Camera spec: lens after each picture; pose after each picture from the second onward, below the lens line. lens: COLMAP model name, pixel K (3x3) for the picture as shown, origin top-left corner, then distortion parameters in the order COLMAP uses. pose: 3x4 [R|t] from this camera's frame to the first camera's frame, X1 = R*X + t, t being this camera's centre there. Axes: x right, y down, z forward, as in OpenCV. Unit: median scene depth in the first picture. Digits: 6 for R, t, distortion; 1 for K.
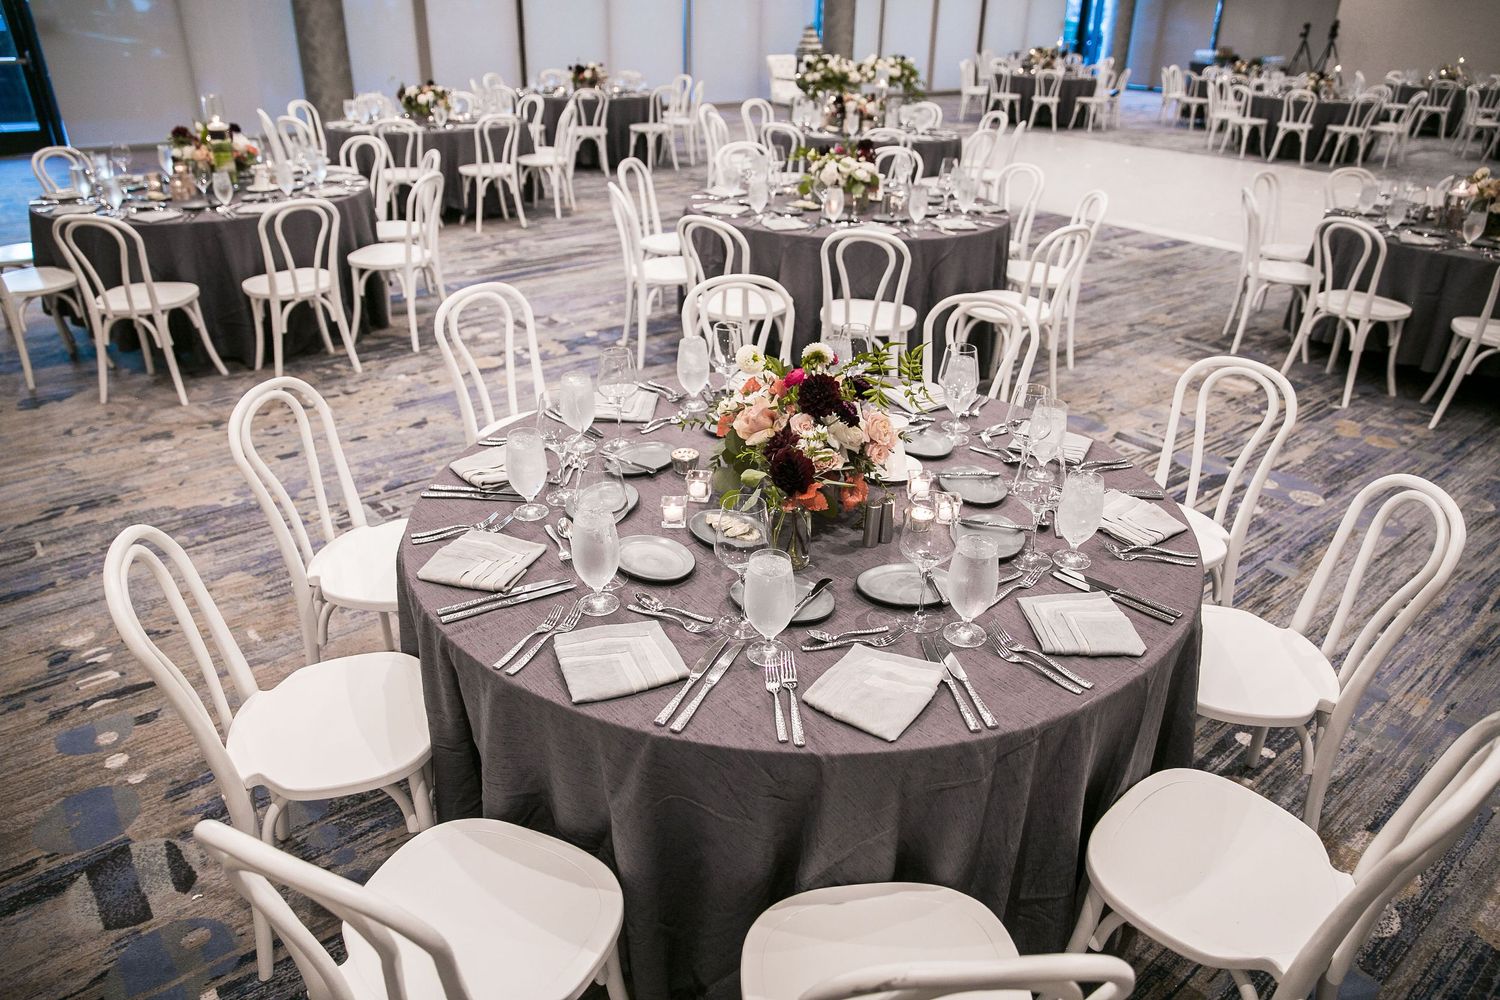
lens RADIAL K [[1036.0, 0, 748.2], [0, 1036.0, 499.7], [0, 0, 1]] dist [-0.084605, 0.044010]
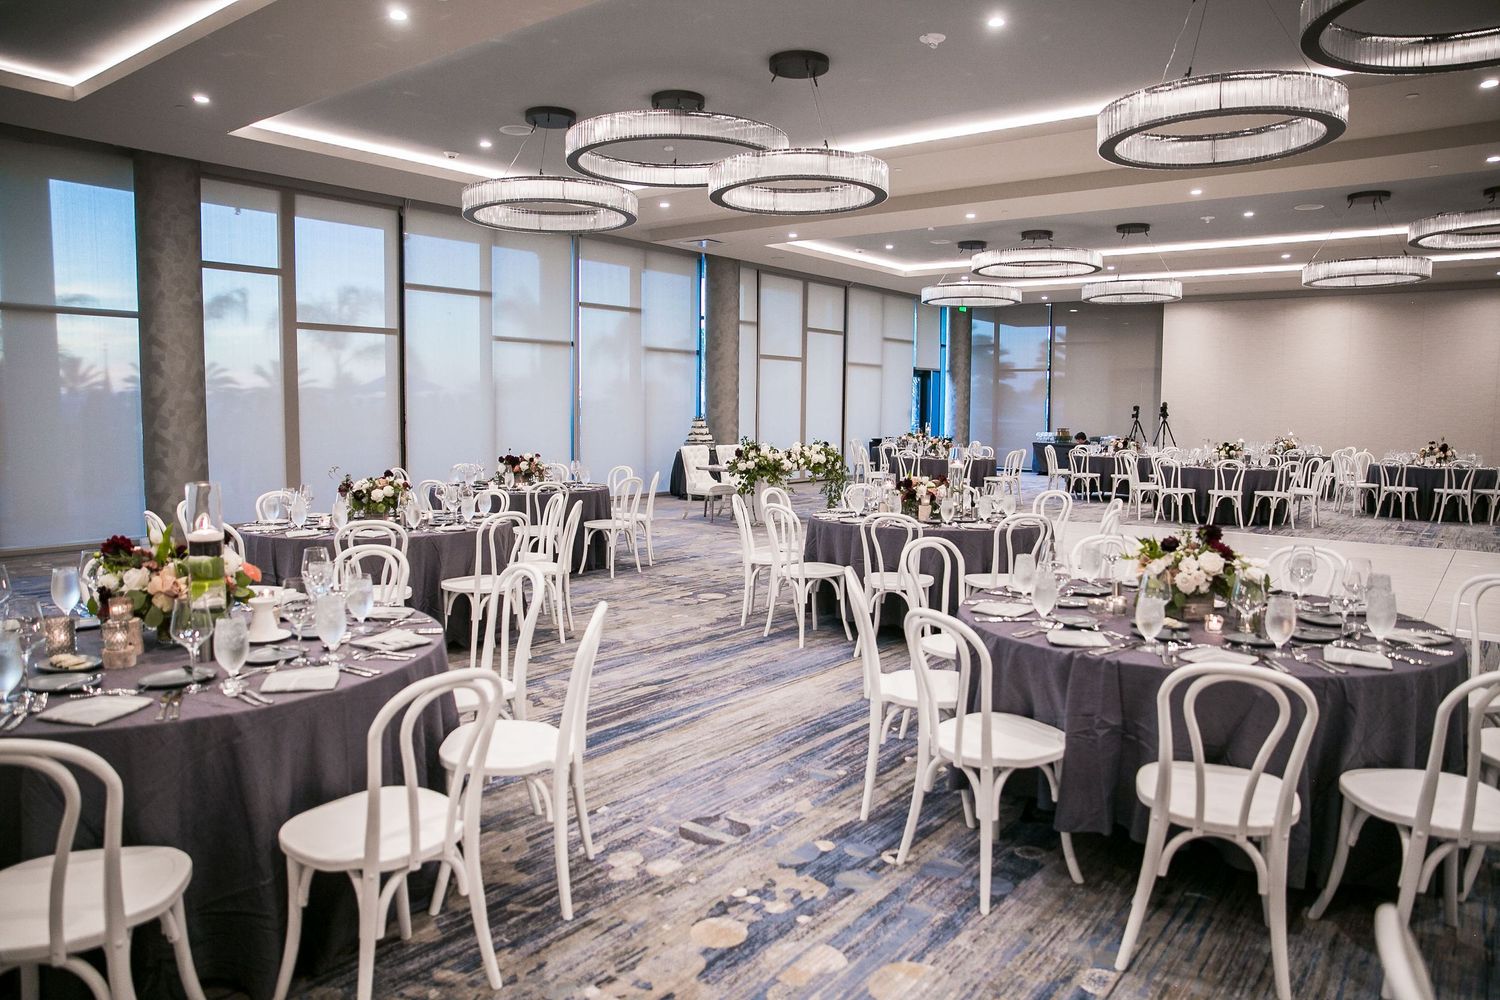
lens RADIAL K [[1036.0, 0, 750.7], [0, 1036.0, 498.2], [0, 0, 1]] dist [-0.084605, 0.044010]
pose [[0.974106, -0.029997, 0.224092, -0.166723], [0.108625, 0.931362, -0.347512, -0.074661], [-0.198287, 0.362856, 0.910504, 0.194730]]
